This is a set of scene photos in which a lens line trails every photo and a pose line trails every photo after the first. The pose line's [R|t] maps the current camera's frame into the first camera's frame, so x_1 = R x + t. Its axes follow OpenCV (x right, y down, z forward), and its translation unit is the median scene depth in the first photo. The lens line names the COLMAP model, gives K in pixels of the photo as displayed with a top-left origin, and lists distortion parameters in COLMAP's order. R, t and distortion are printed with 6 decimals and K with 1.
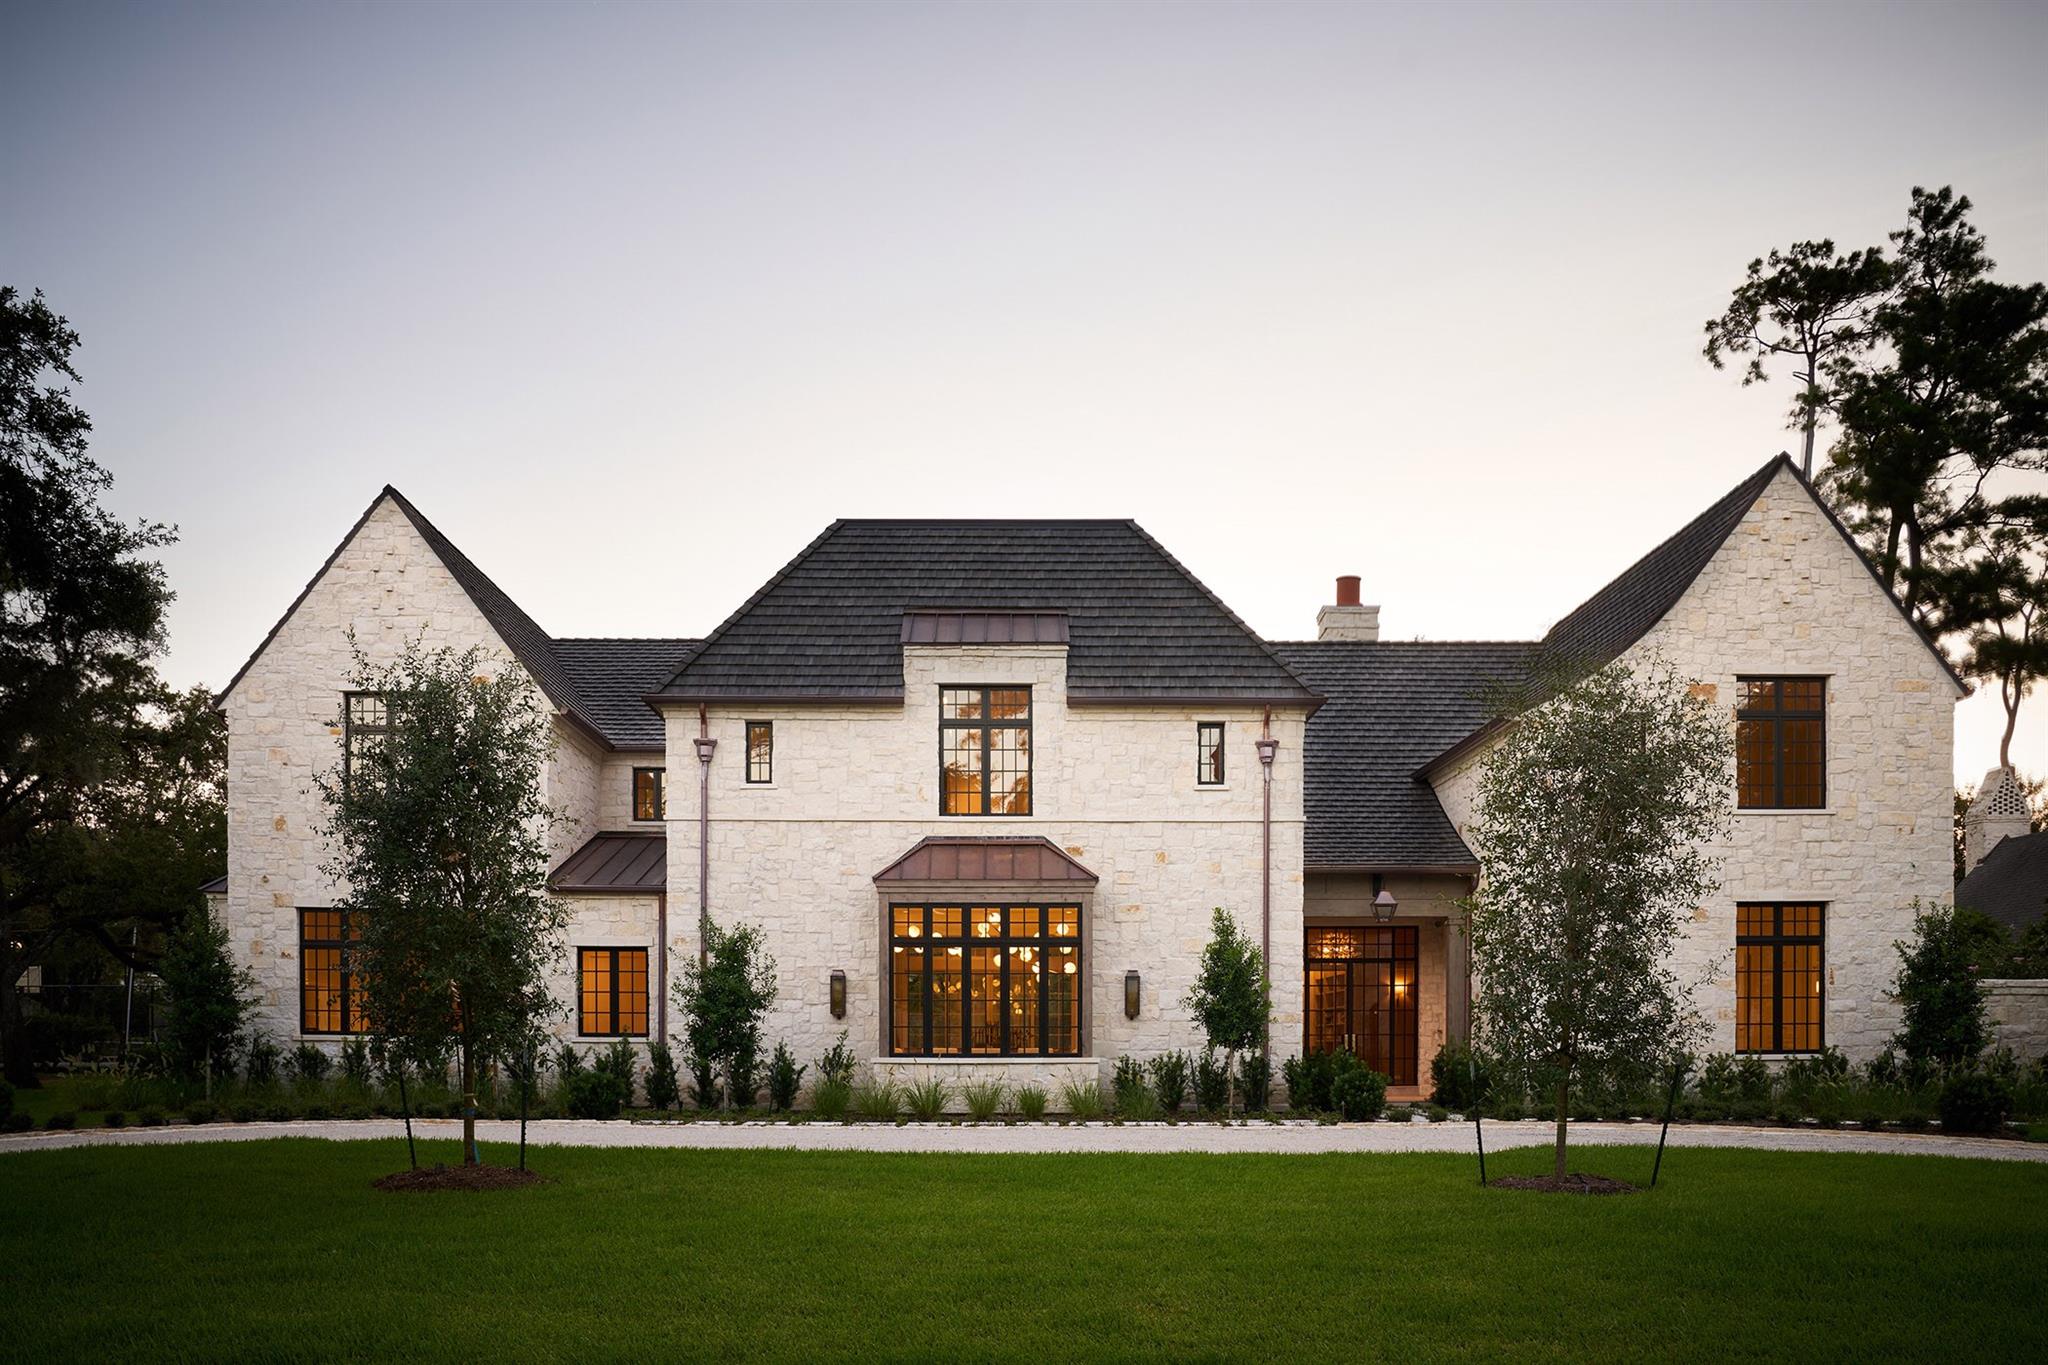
lens RADIAL K [[1689.4, 0, 1025.4], [0, 1689.4, 678.5], [0, 0, 1]] dist [-0.035000, 0.001535]
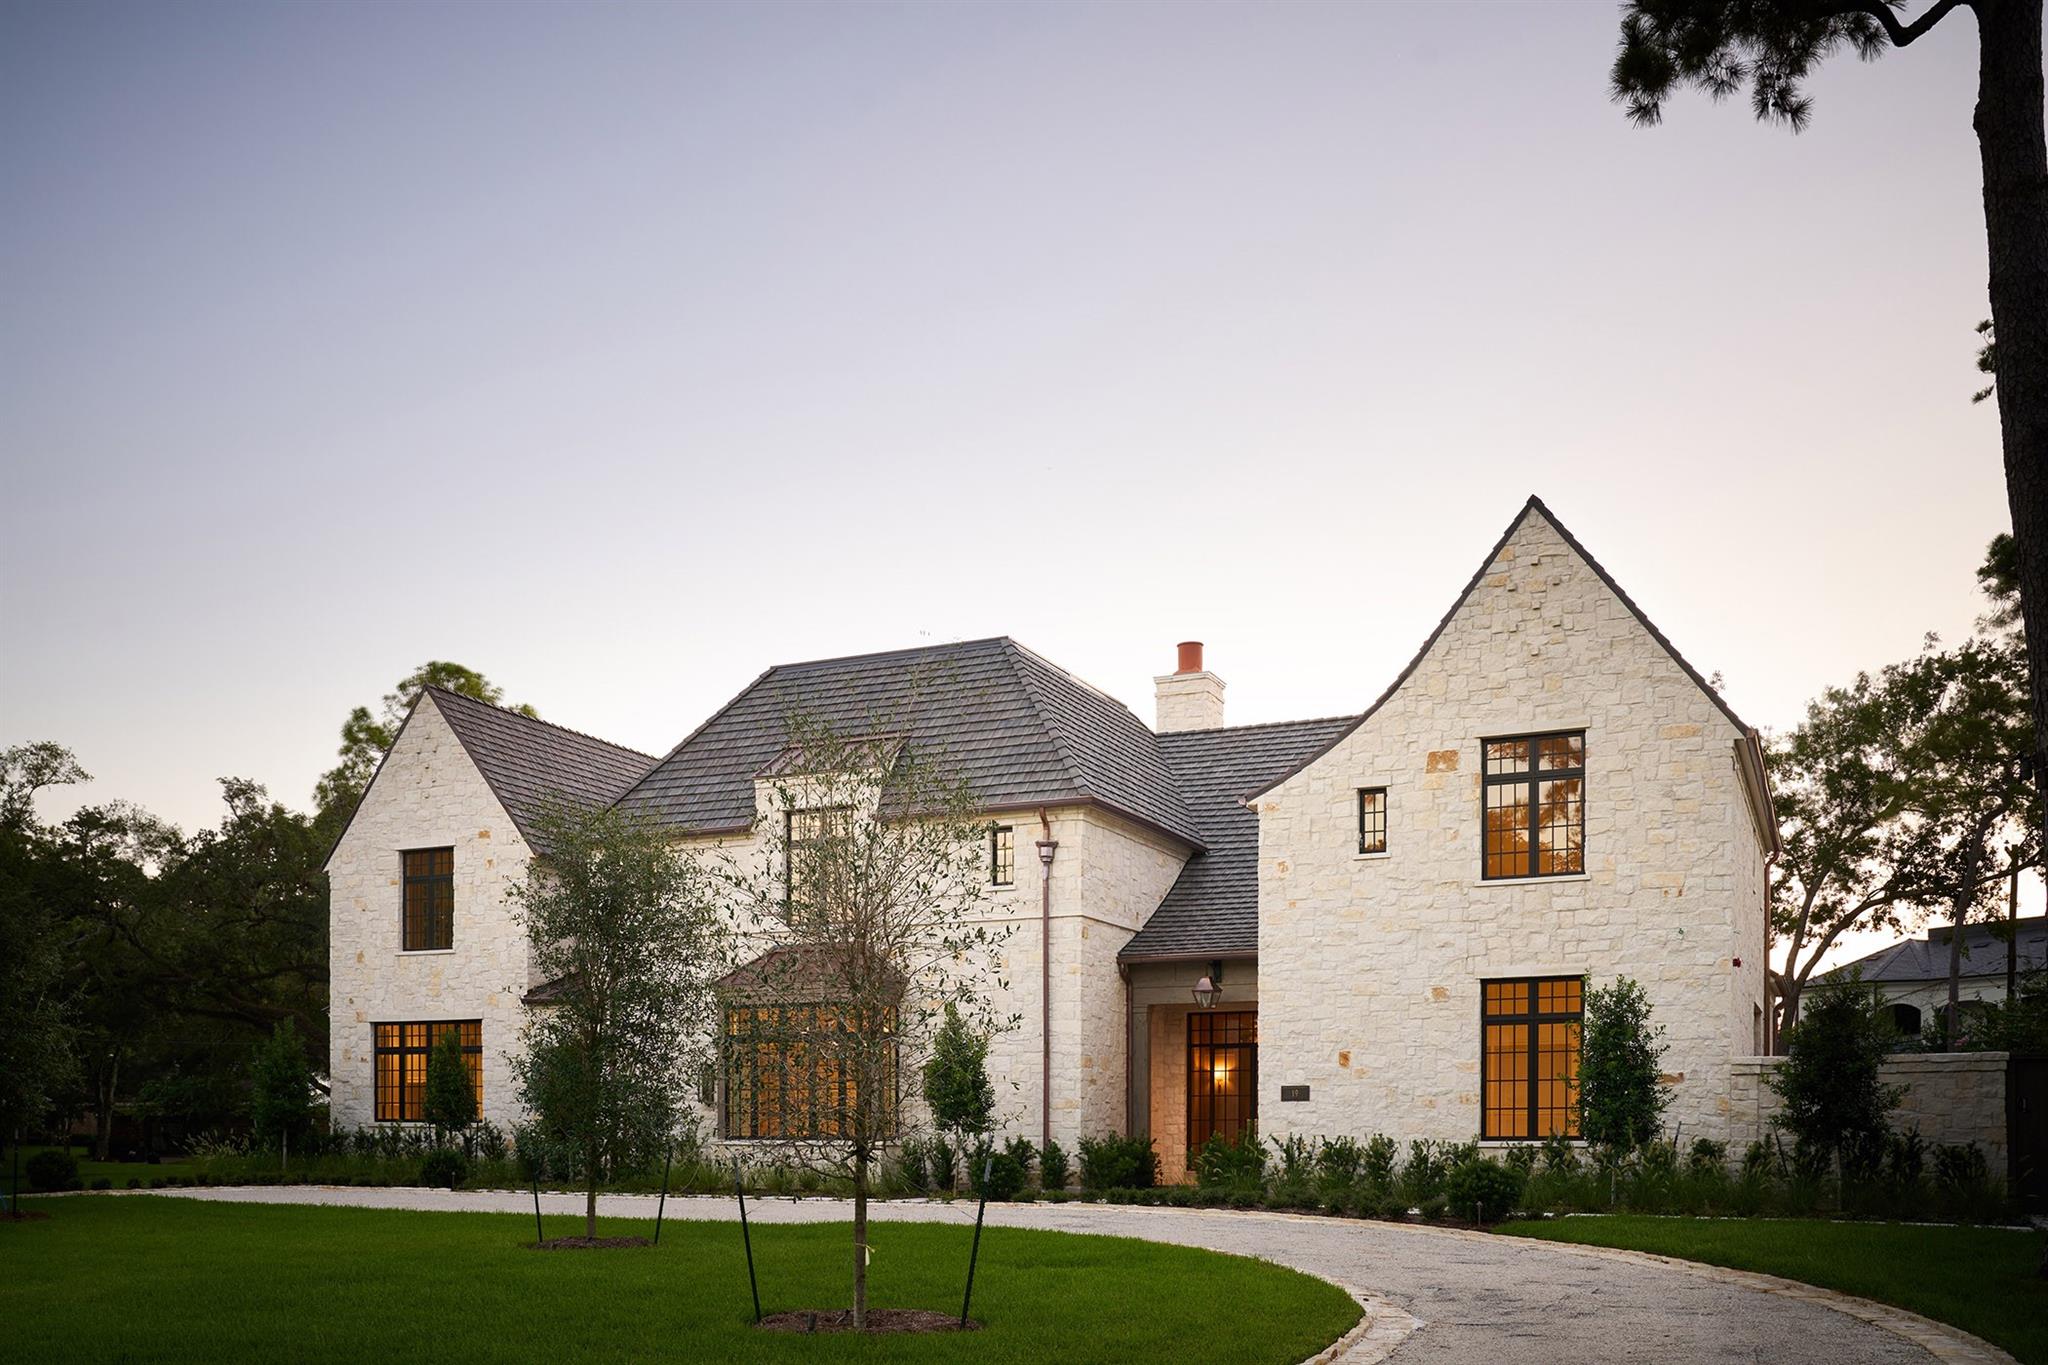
lens RADIAL K [[1760.2, 0, 1025.1], [0, 1760.2, 695.2], [0, 0, 1]] dist [-0.035647, 0.013007]
pose [[0.903569, -0.103341, -0.415793, 0.601656], [0.090112, 0.994606, -0.051375, 0.001640], [0.418859, 0.008953, 0.908007, -0.006474]]
